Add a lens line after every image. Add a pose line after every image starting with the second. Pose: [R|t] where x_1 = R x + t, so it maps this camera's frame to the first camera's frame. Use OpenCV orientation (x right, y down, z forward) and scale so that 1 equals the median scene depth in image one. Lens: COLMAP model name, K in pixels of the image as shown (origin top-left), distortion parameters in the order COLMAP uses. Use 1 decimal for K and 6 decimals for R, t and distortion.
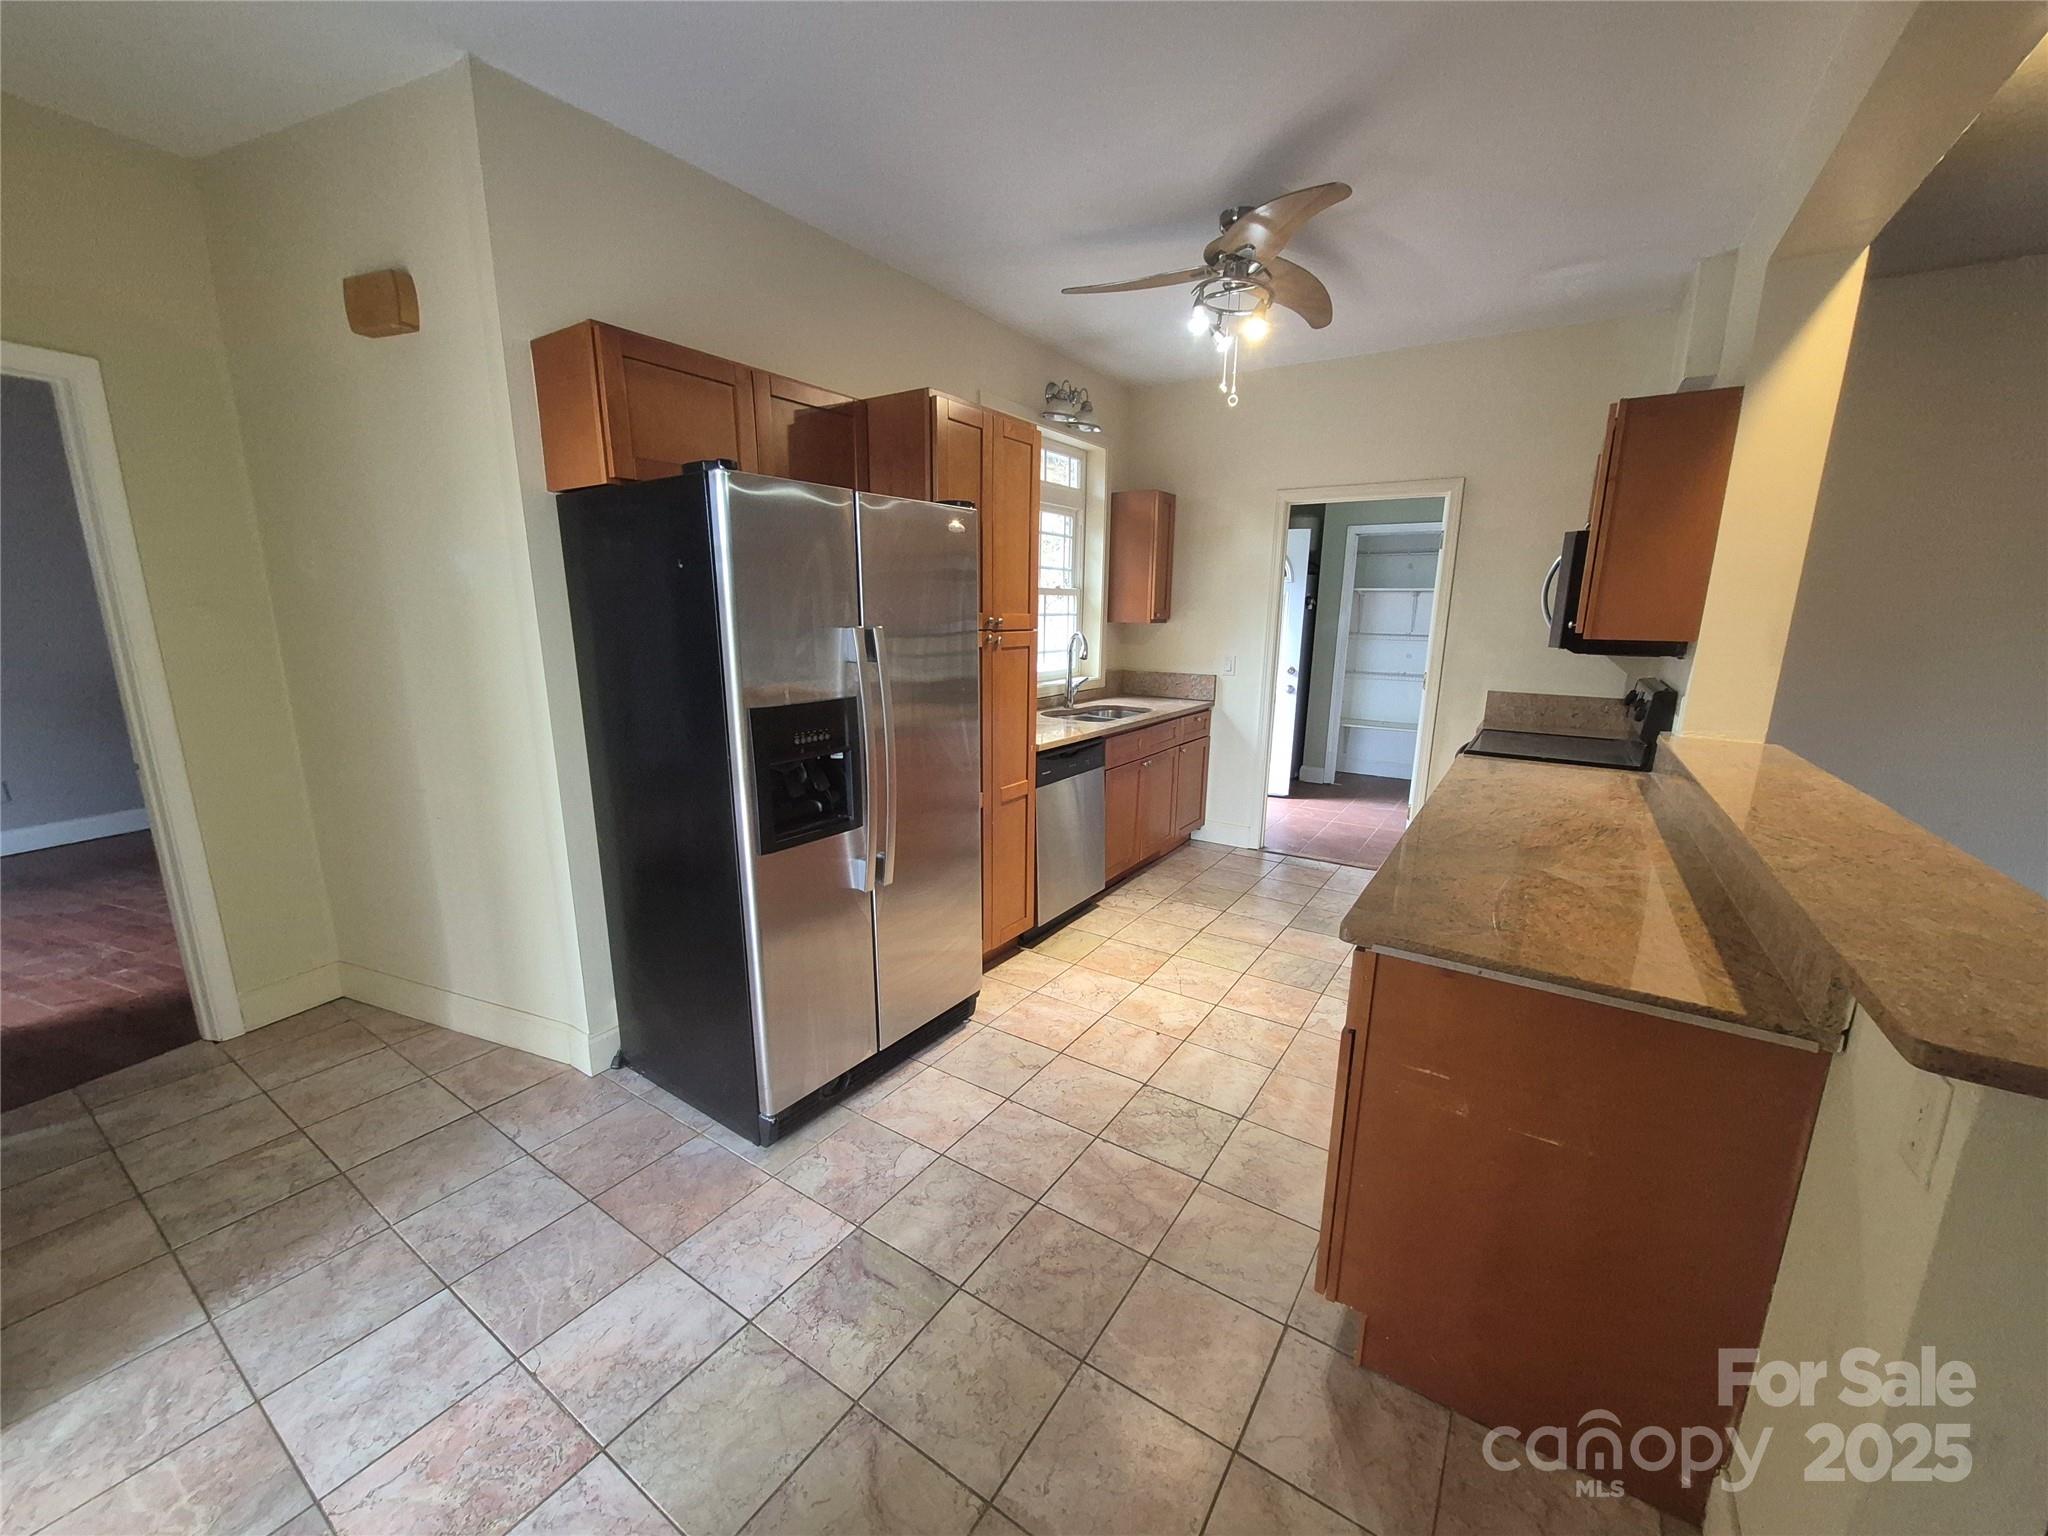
lens RADIAL K [[797.1, 0, 1032.5], [0, 797.1, 782.5], [0, 0, 1]] dist [0.001958, 0.000061]
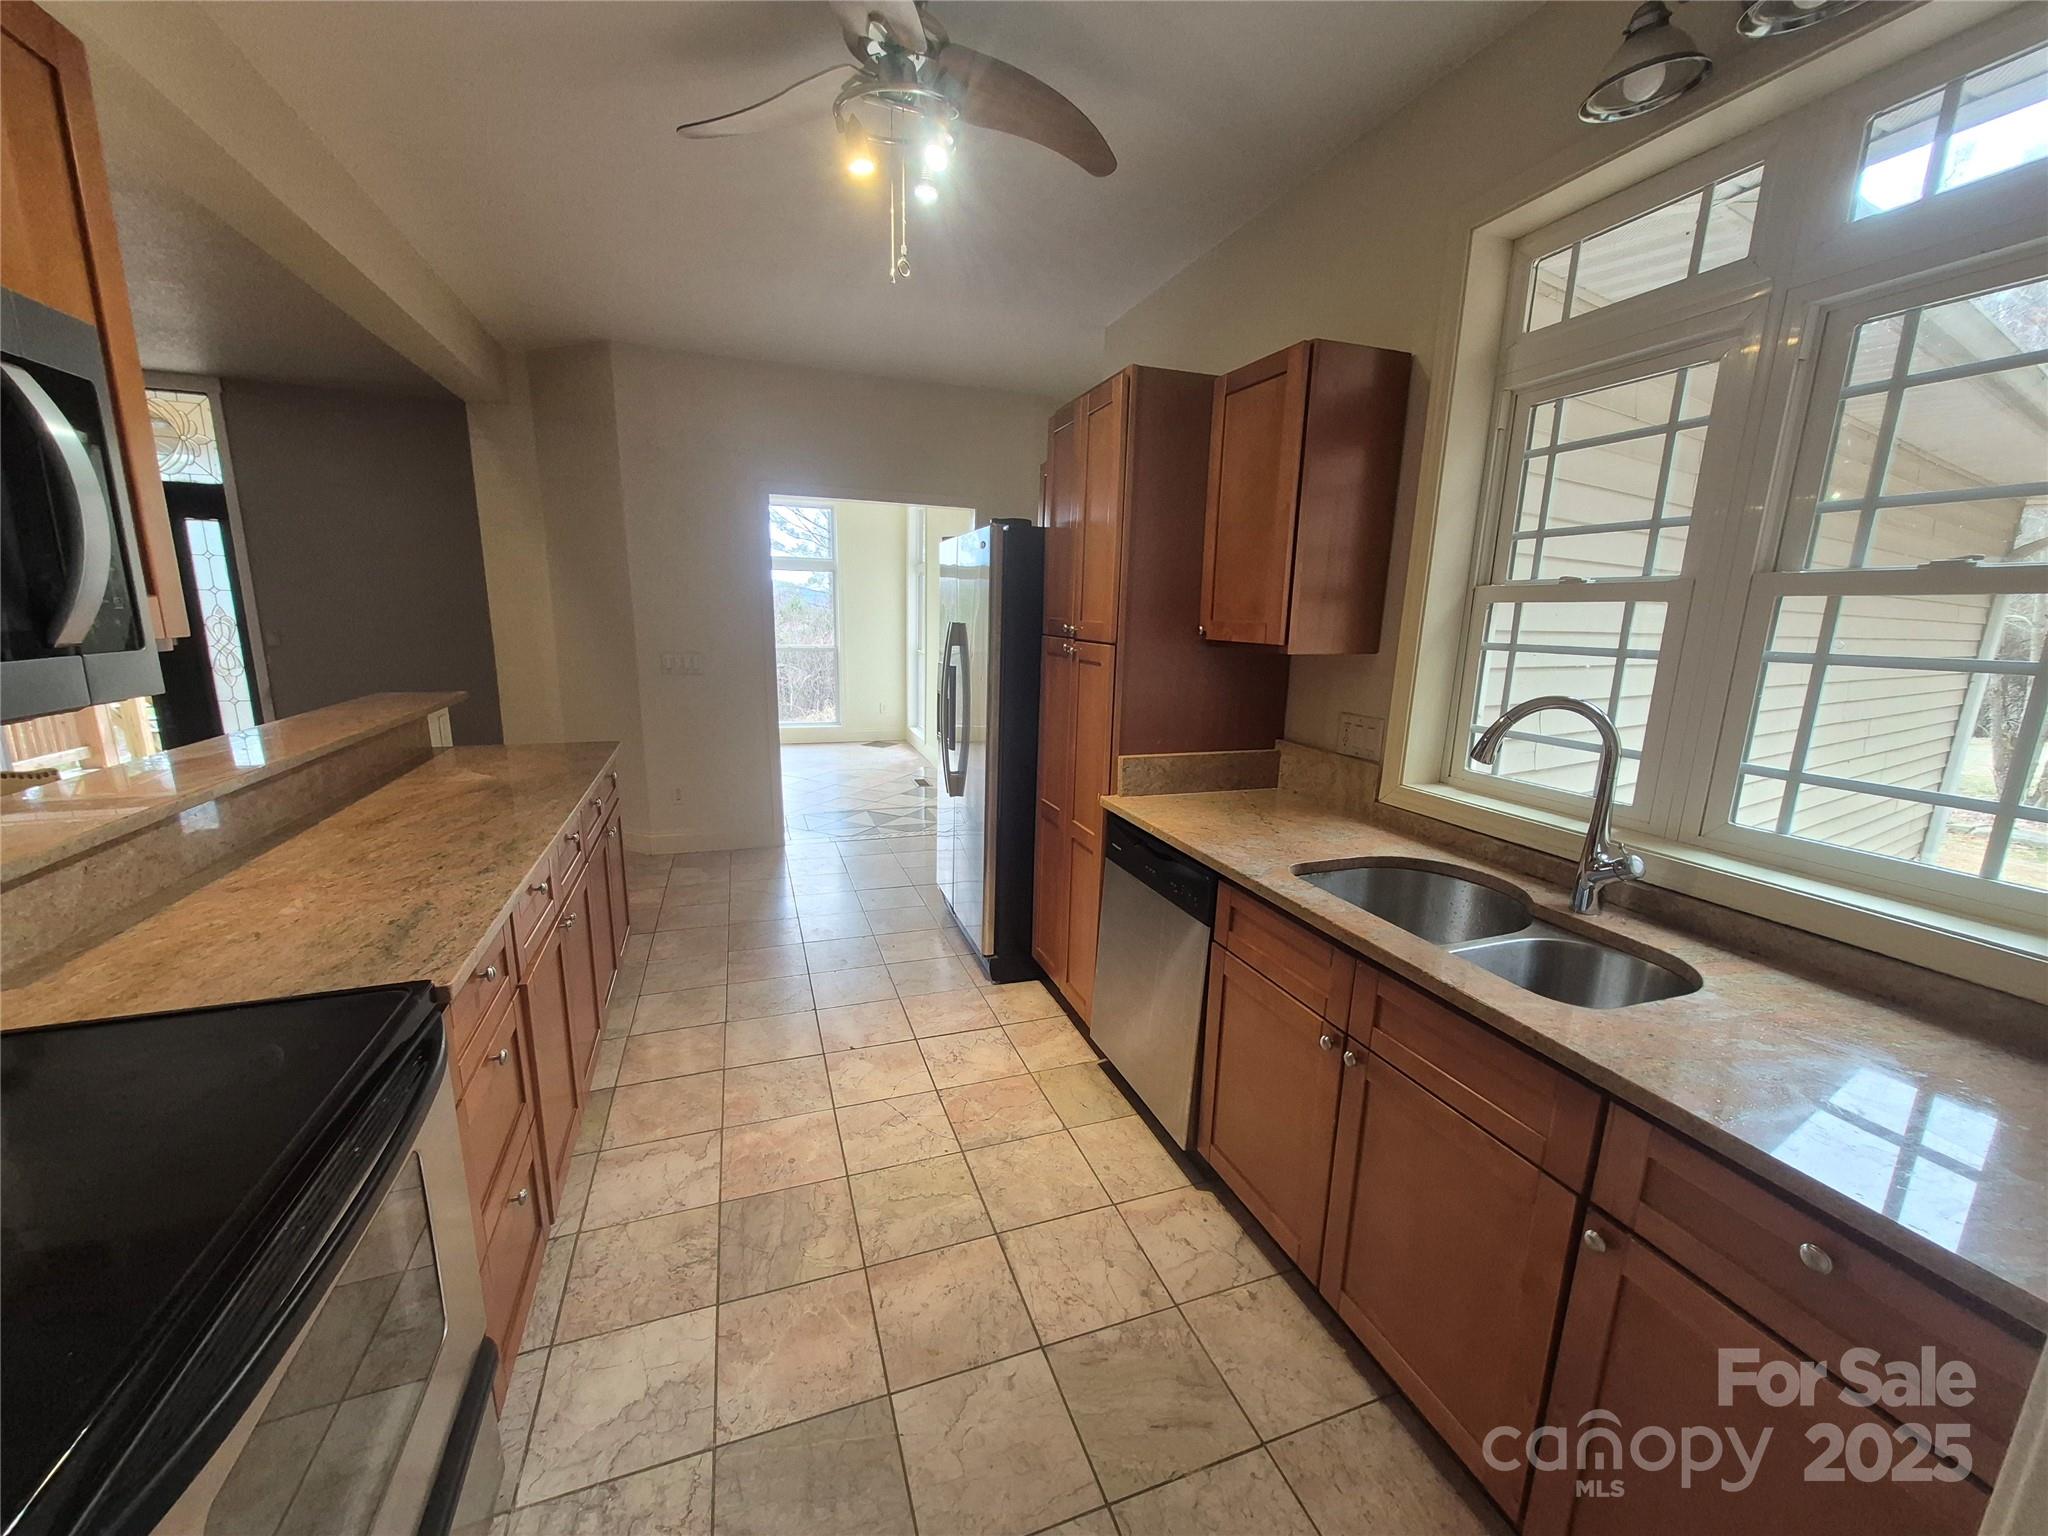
lens RADIAL K [[794.7, 0, 1024.0], [0, 794.7, 768.0], [0, 0, 1]] dist [-0.000585, -0.000090]
pose [[-0.599456, 0.122880, -0.790919, 0.696050], [-0.214356, 0.927404, 0.306550, -0.310231], [0.771171, 0.353301, -0.529598, 1.441685]]
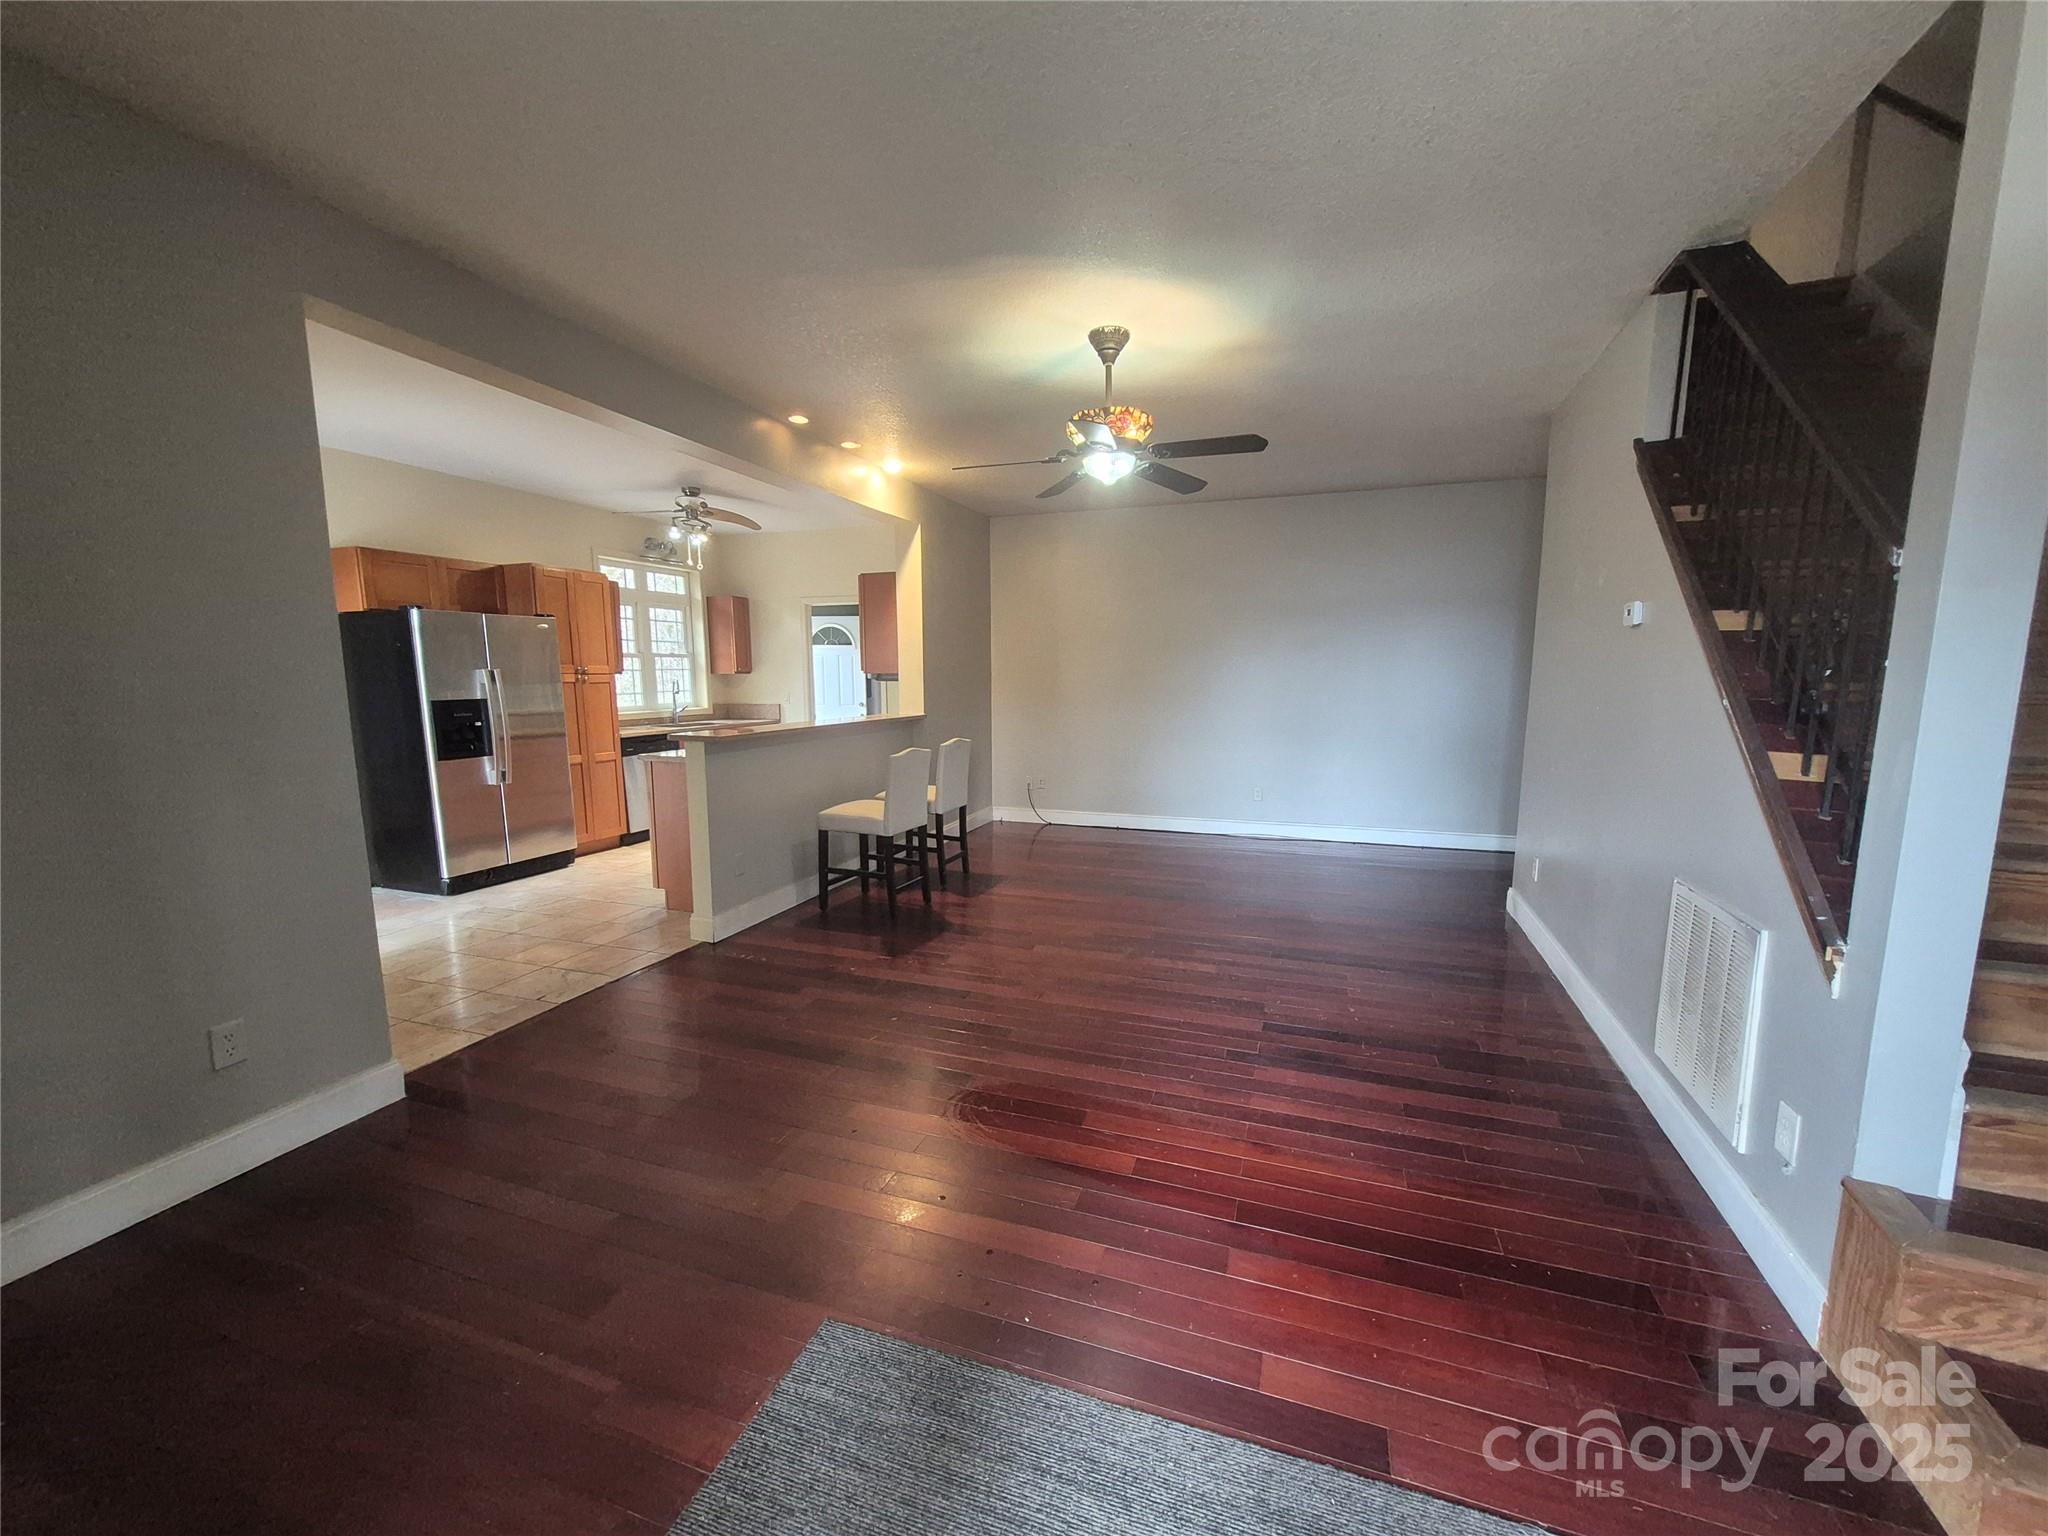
lens RADIAL K [[820.8, 0, 1051.8], [0, 820.8, 792.1], [0, 0, 1]] dist [0.000846, 0.000024]
pose [[0.970508, -0.046647, 0.236512, 0.529591], [0.063810, 0.995814, -0.065435, 0.281538], [-0.232470, 0.078597, 0.969423, -1.119623]]
